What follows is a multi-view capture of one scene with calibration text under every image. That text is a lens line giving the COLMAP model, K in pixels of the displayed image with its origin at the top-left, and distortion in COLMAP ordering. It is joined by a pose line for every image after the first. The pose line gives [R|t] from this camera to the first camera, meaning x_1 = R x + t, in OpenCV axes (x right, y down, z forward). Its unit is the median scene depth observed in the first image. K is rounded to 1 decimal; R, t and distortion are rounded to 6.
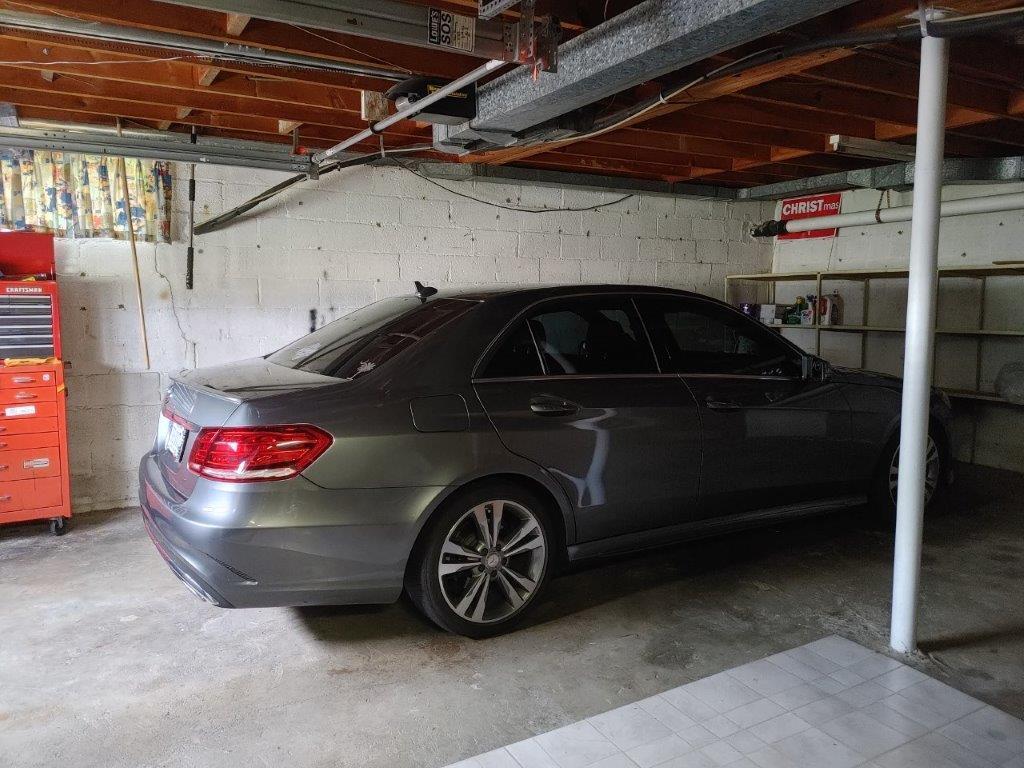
lens RADIAL K [[785.4, 0, 508.7], [0, 785.4, 388.4], [0, 0, 1]] dist [0.010033, -0.002191]
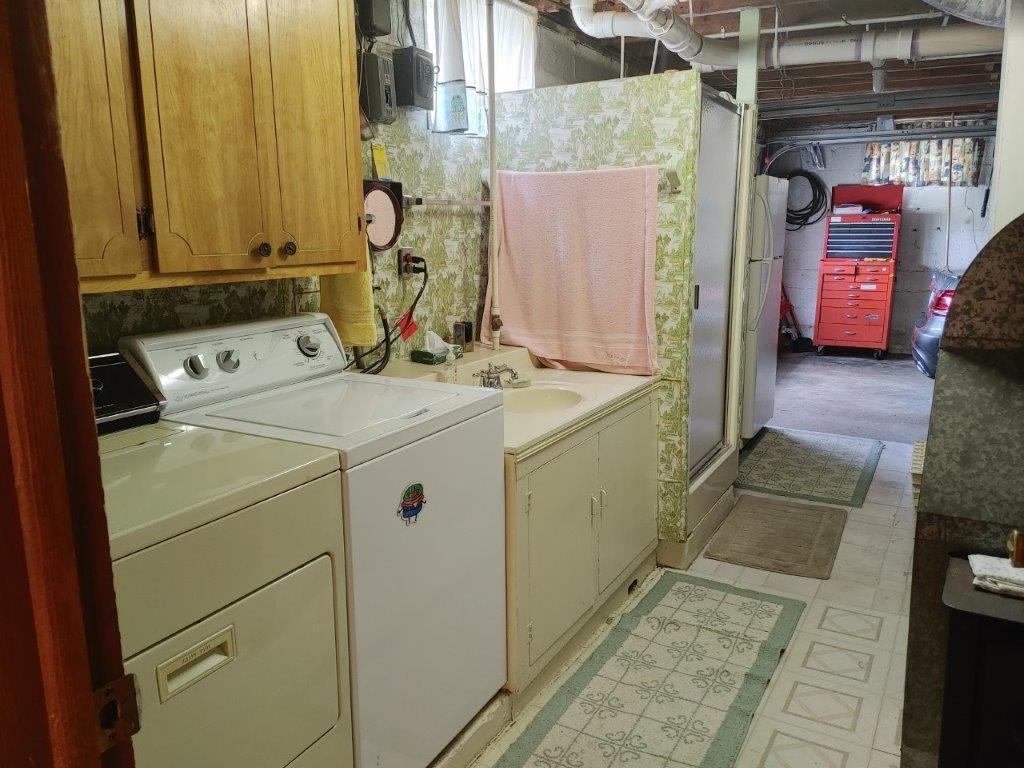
lens RADIAL K [[785.4, 0, 508.5], [0, 785.4, 384.8], [0, 0, 1]] dist [0.010033, -0.002191]
pose [[0.518473, 0.168362, -0.838355, 0.467464], [-0.087496, 0.985724, 0.143846, 0.056955], [0.850606, -0.001228, 0.525803, -0.605739]]
